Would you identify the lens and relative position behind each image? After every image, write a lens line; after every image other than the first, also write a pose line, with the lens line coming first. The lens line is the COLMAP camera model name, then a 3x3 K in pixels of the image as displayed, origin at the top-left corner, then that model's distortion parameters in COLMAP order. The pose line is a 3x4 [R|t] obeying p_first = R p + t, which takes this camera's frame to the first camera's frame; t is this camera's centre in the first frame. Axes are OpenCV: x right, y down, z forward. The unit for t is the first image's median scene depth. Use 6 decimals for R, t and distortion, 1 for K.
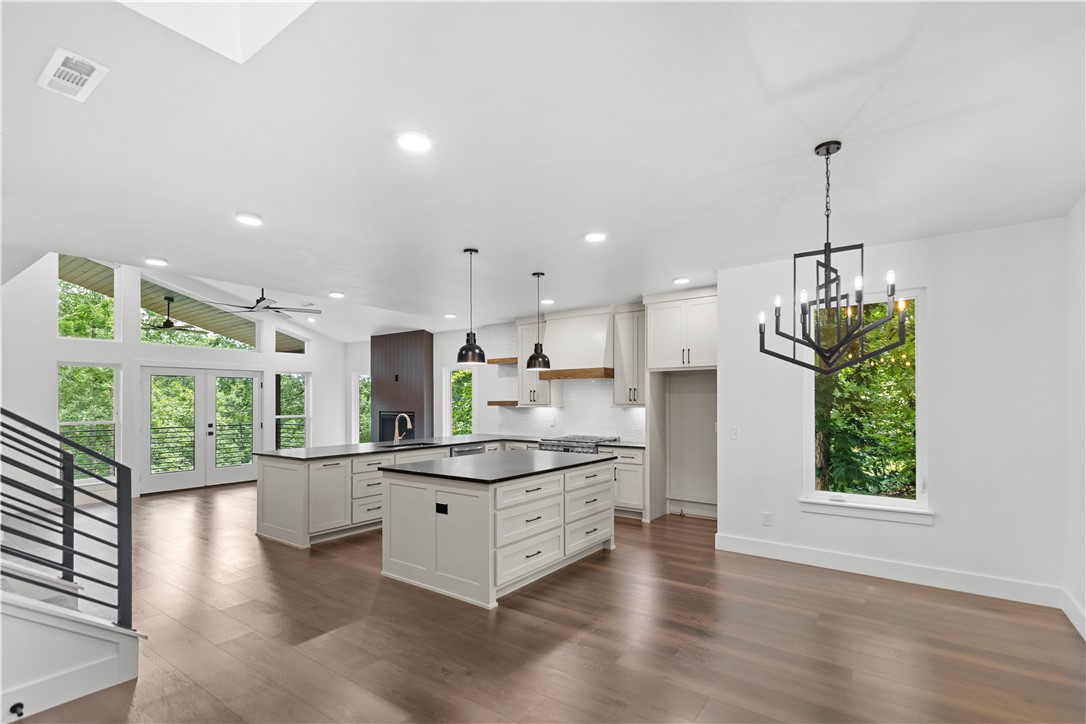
lens RADIAL K [[496.2, 0, 548.1], [0, 496.2, 396.4], [0, 0, 1]] dist [0.004173, -0.002281]
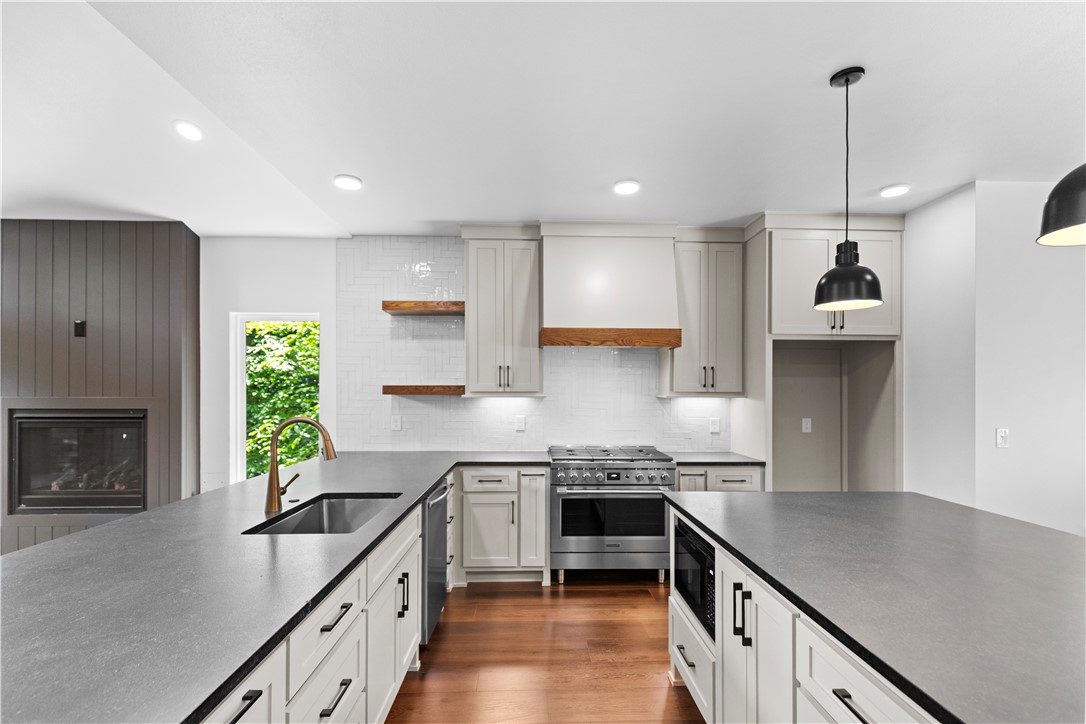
lens RADIAL K [[496.2, 0, 548.9], [0, 496.2, 386.8], [0, 0, 1]] dist [0.004173, -0.002281]
pose [[0.795471, 0.011679, 0.605879, -0.374701], [-0.011650, 0.999924, -0.003979, 0.014081], [-0.605880, -0.003893, 0.795547, 0.658029]]
